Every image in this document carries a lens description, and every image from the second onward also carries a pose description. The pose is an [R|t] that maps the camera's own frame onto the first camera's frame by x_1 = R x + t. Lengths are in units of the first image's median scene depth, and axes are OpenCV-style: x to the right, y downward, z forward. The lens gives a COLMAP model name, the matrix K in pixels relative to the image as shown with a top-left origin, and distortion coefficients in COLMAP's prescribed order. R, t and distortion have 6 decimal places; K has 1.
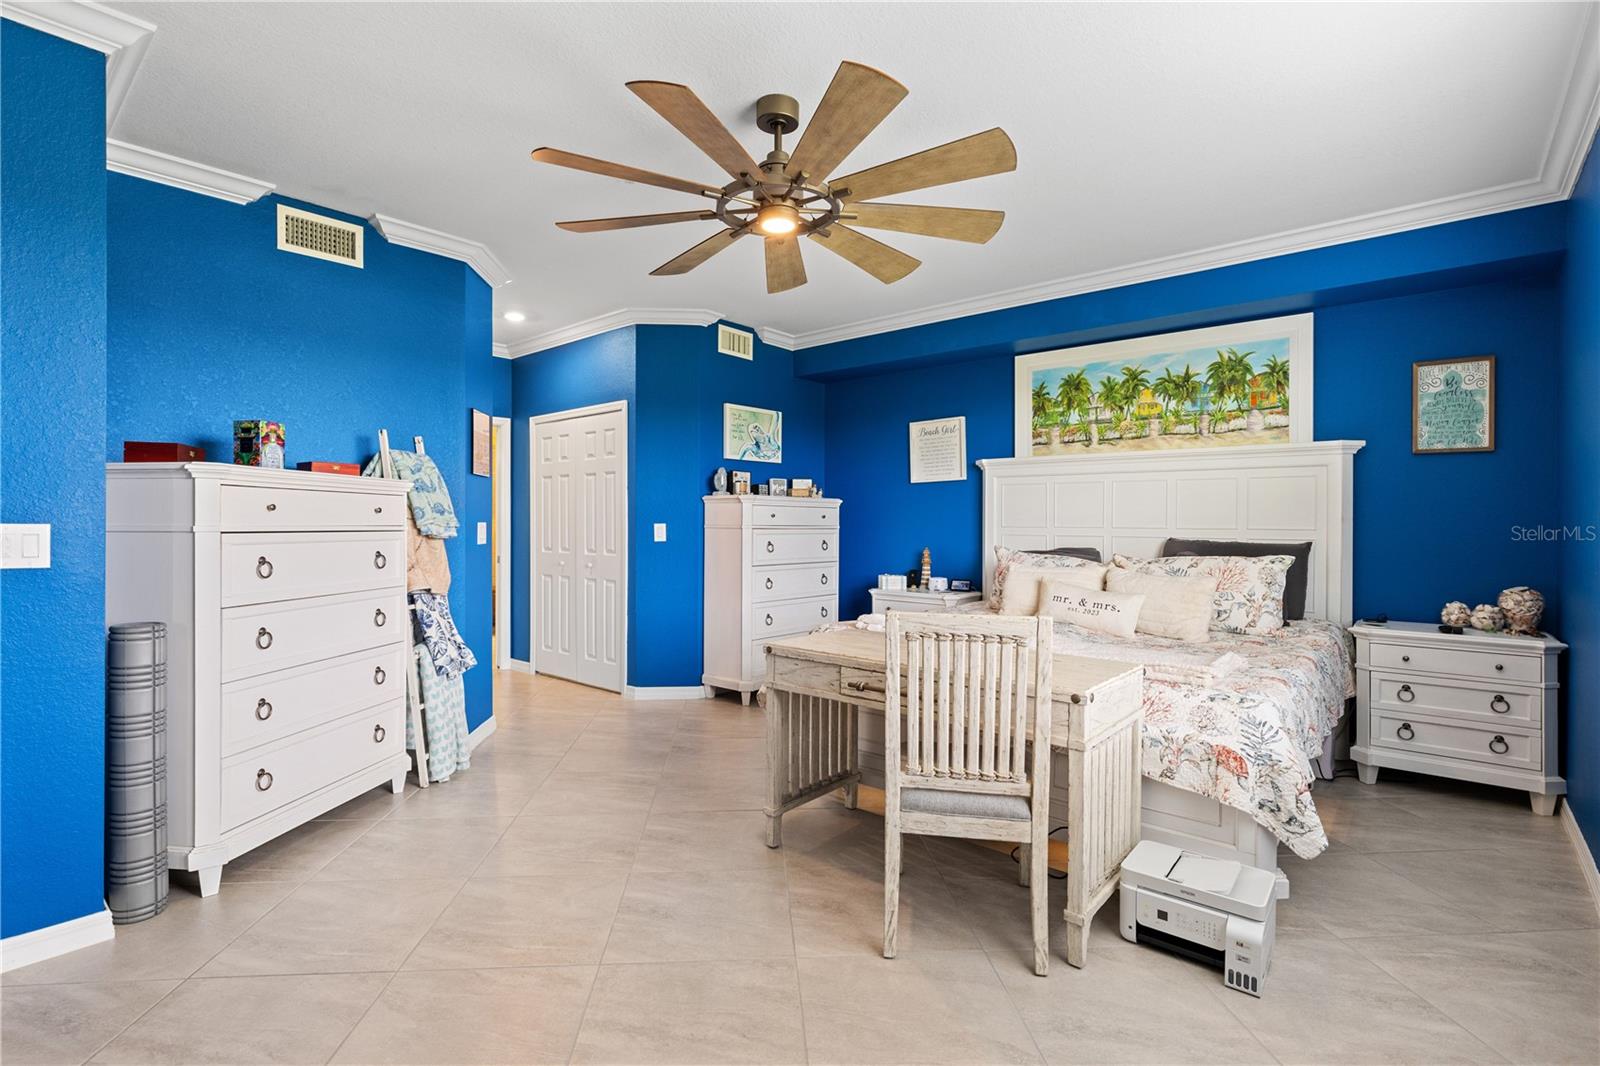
lens RADIAL K [[754.3, 0, 829.6], [0, 754.3, 522.0], [0, 0, 1]] dist [-0.006063, -0.000679]
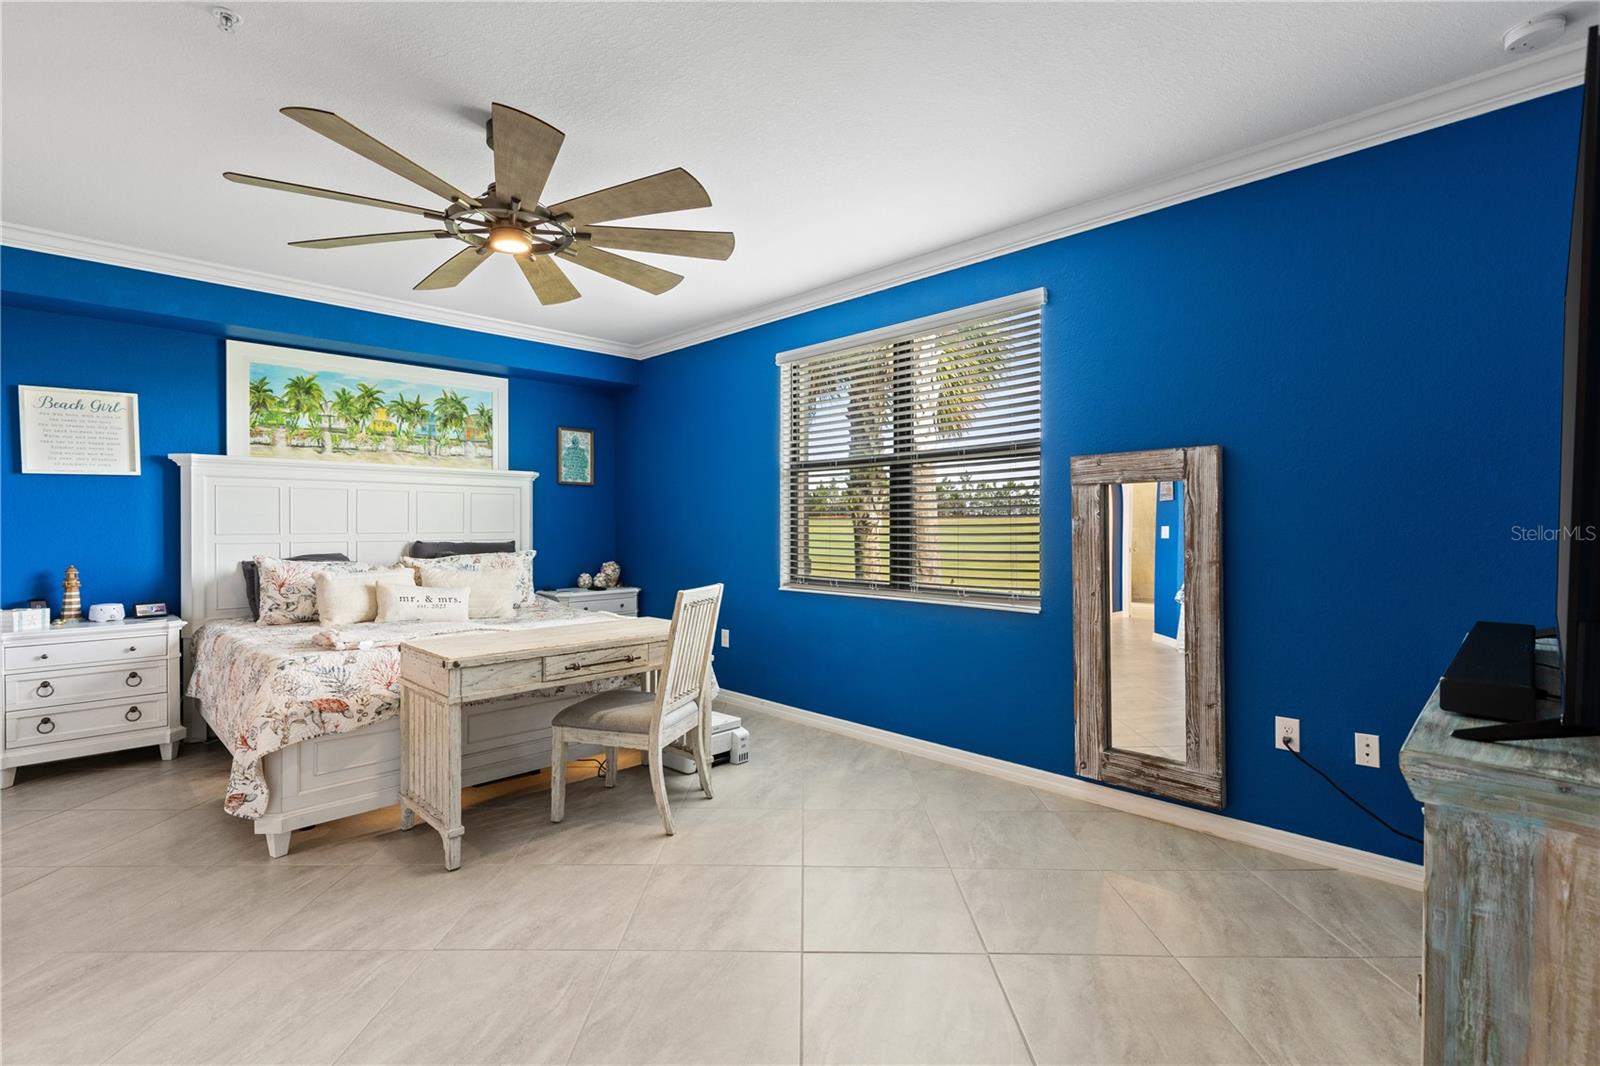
lens RADIAL K [[722.7, 0, 787.4], [0, 722.7, 529.0], [0, 0, 1]] dist [0.007173, -0.003409]
pose [[0.101416, -0.010907, 0.994784, -0.610594], [0.003066, 0.999939, 0.010651, -0.007829], [-0.994839, 0.001970, 0.101443, 0.309472]]
